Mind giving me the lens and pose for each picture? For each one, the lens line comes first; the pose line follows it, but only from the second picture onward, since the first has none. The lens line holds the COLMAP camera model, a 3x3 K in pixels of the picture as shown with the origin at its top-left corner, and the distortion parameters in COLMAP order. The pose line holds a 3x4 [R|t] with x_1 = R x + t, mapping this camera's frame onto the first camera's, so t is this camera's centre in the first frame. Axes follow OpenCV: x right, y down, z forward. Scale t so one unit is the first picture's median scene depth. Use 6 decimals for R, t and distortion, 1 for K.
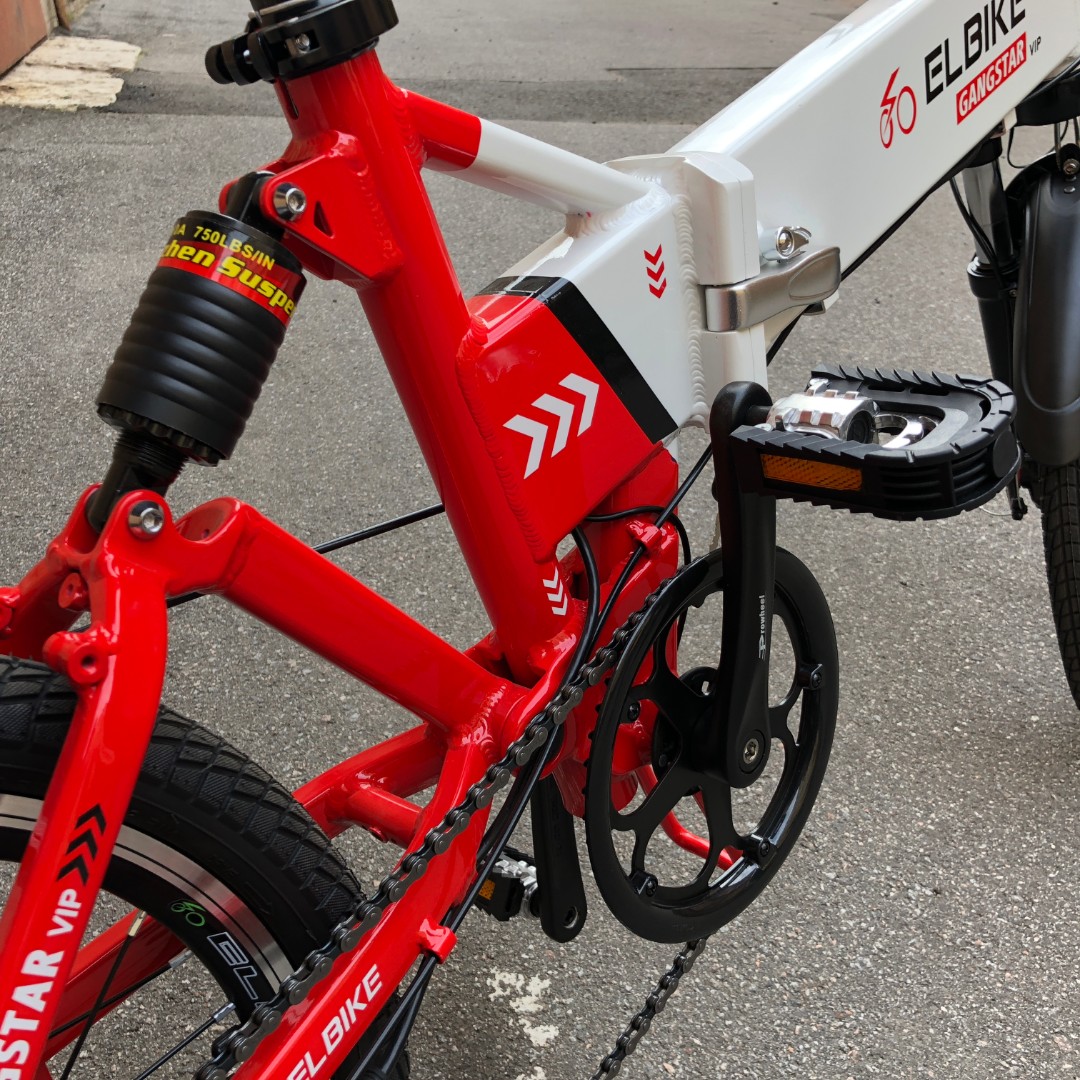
lens RADIAL K [[1174.5, 0, 531.1], [0, 1174.5, 541.9], [0, 0, 1]] dist [0.014287, 0.000000]
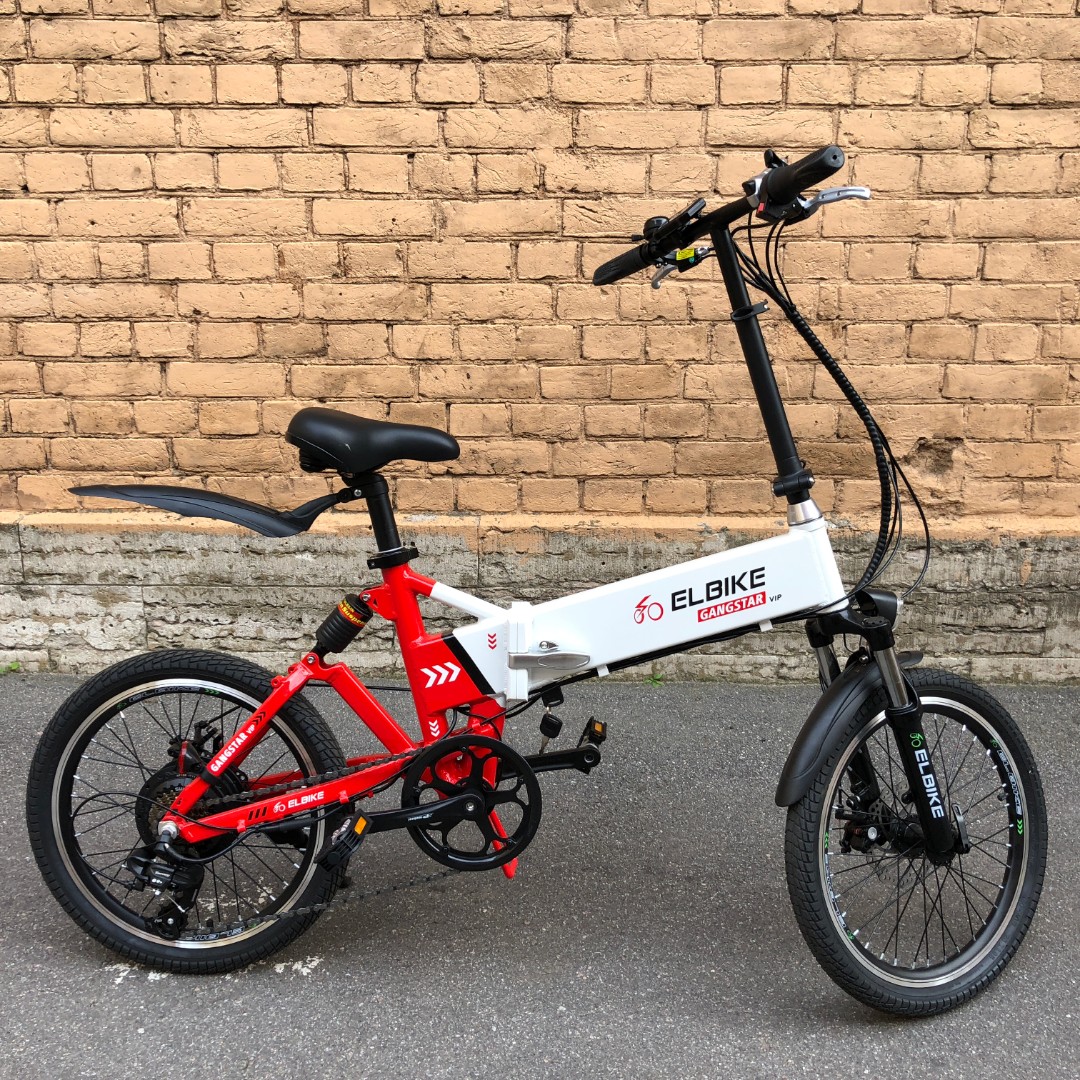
lens RADIAL K [[1174.5, 0, 534.6], [0, 1174.5, 529.2], [0, 0, 1]] dist [0.014287, 0.000000]
pose [[-0.244047, 0.290751, -0.925151, 2.720394], [-0.471714, 0.797939, 0.375206, -2.084944], [0.847306, 0.527974, -0.057584, 1.715469]]
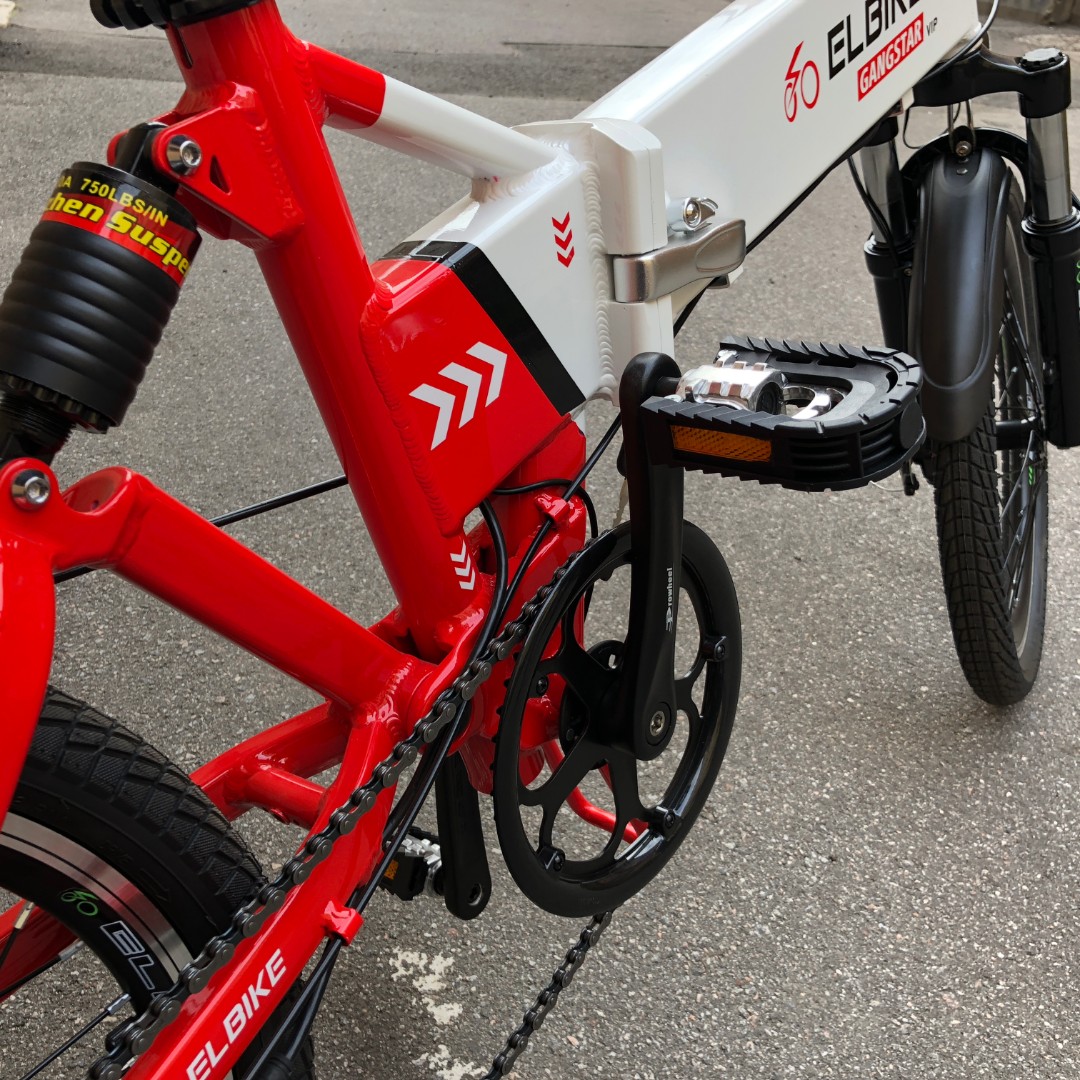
lens RADIAL K [[1174.5, 0, 534.8], [0, 1174.5, 542.9], [0, 0, 1]] dist [0.014287, 0.000000]
pose [[0.995785, -0.002804, 0.091671, -0.008903], [0.001077, 0.999821, 0.018885, 0.005105], [-0.091708, -0.018707, 0.995610, 0.017375]]
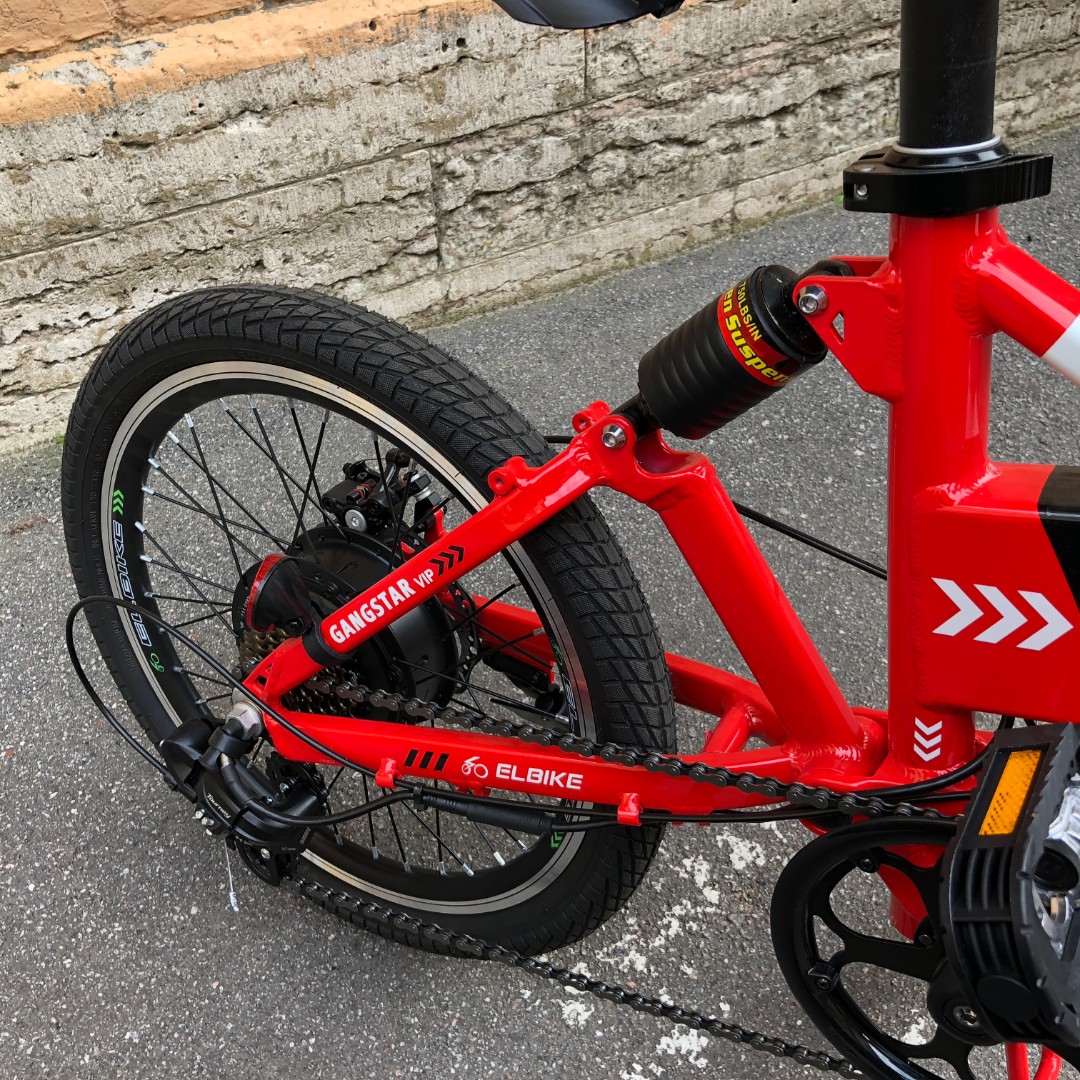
lens RADIAL K [[1174.5, 0, 534.1], [0, 1174.5, 536.0], [0, 0, 1]] dist [0.014287, 0.000000]
pose [[0.234905, 0.668967, -0.705197, 0.573481], [-0.432295, 0.721699, 0.540622, -0.512875], [0.870598, 0.177858, 0.458722, 0.217710]]
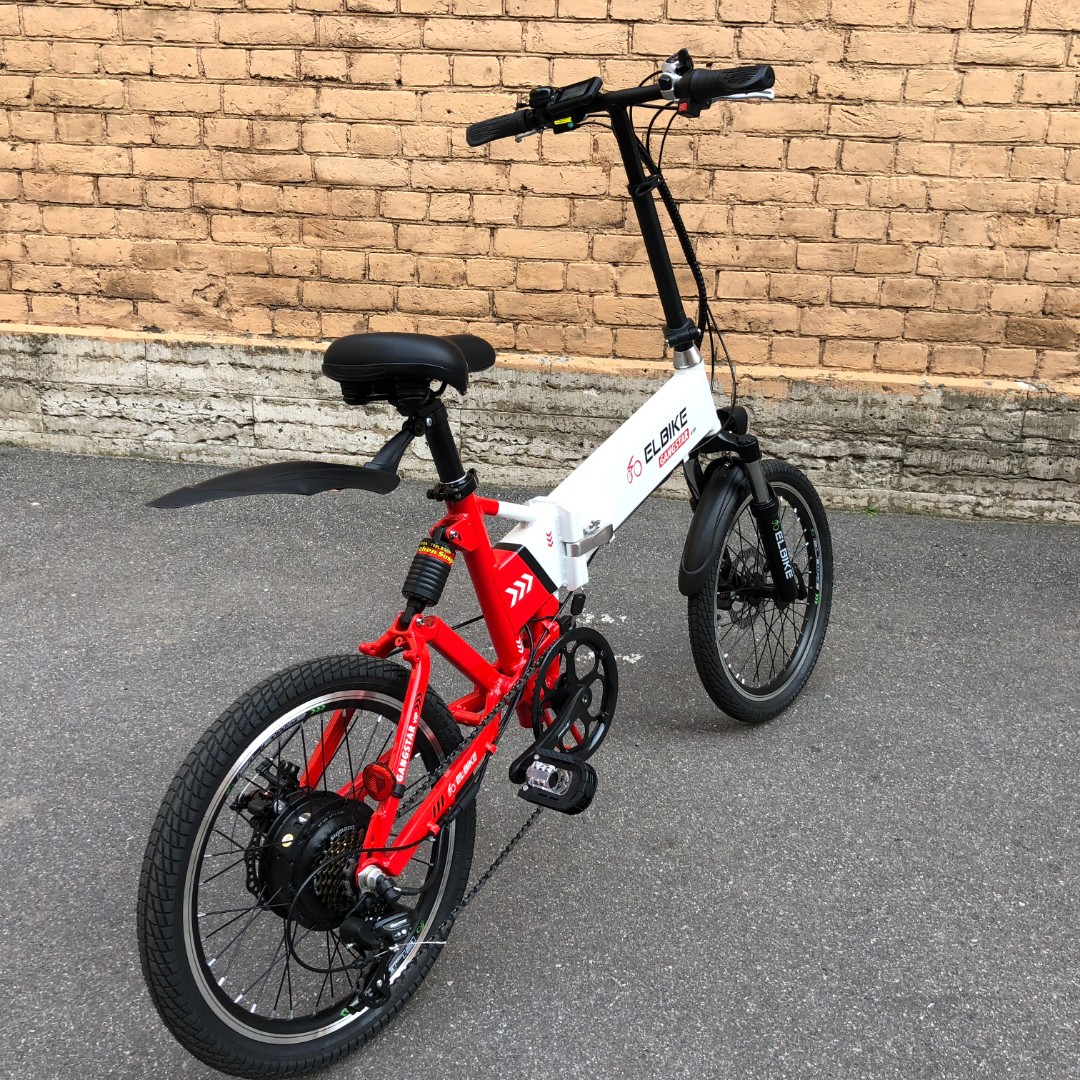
lens RADIAL K [[1174.5, 0, 542.9], [0, 1174.5, 526.4], [0, 0, 1]] dist [0.014287, 0.000000]
pose [[-0.339318, 0.312001, -0.887423, 4.223691], [-0.484541, 0.750638, 0.449180, -1.779682], [0.806278, 0.582407, -0.103528, 1.506258]]
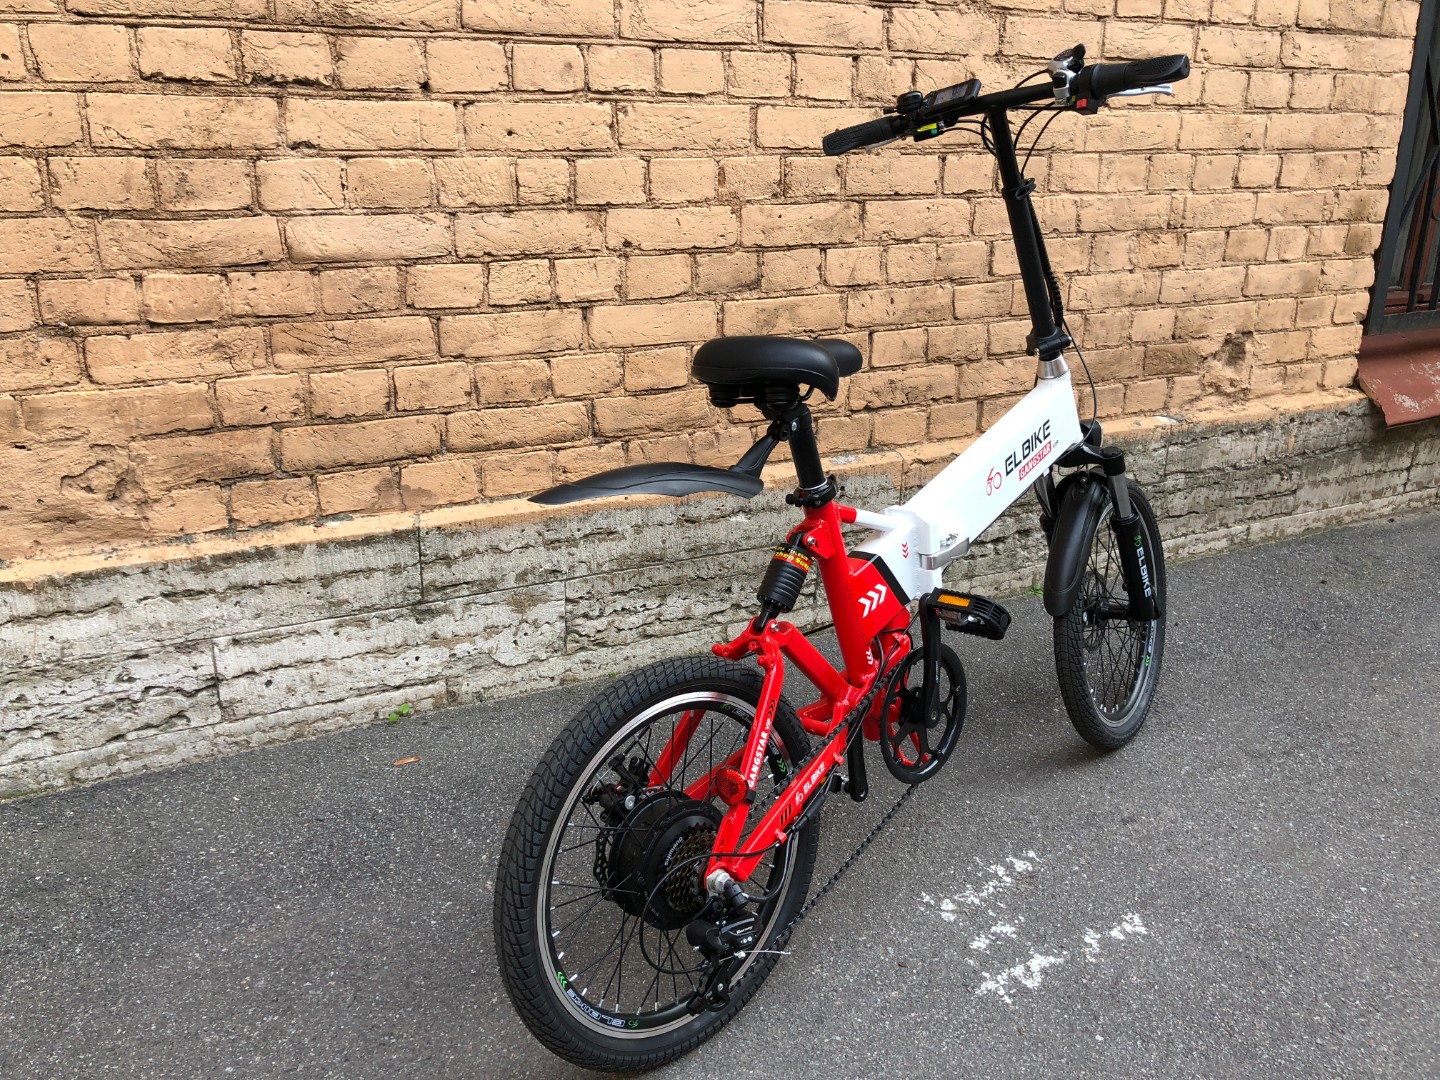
lens RADIAL K [[1172.9, 0, 720.0], [0, 1172.9, 526.7], [0, 0, 1]] dist [0.020506, -0.005337]
pose [[0.237630, 0.346982, -0.907268, 2.375508], [-0.493956, 0.847405, 0.194712, -0.422238], [0.836385, 0.401881, 0.372763, -1.093050]]
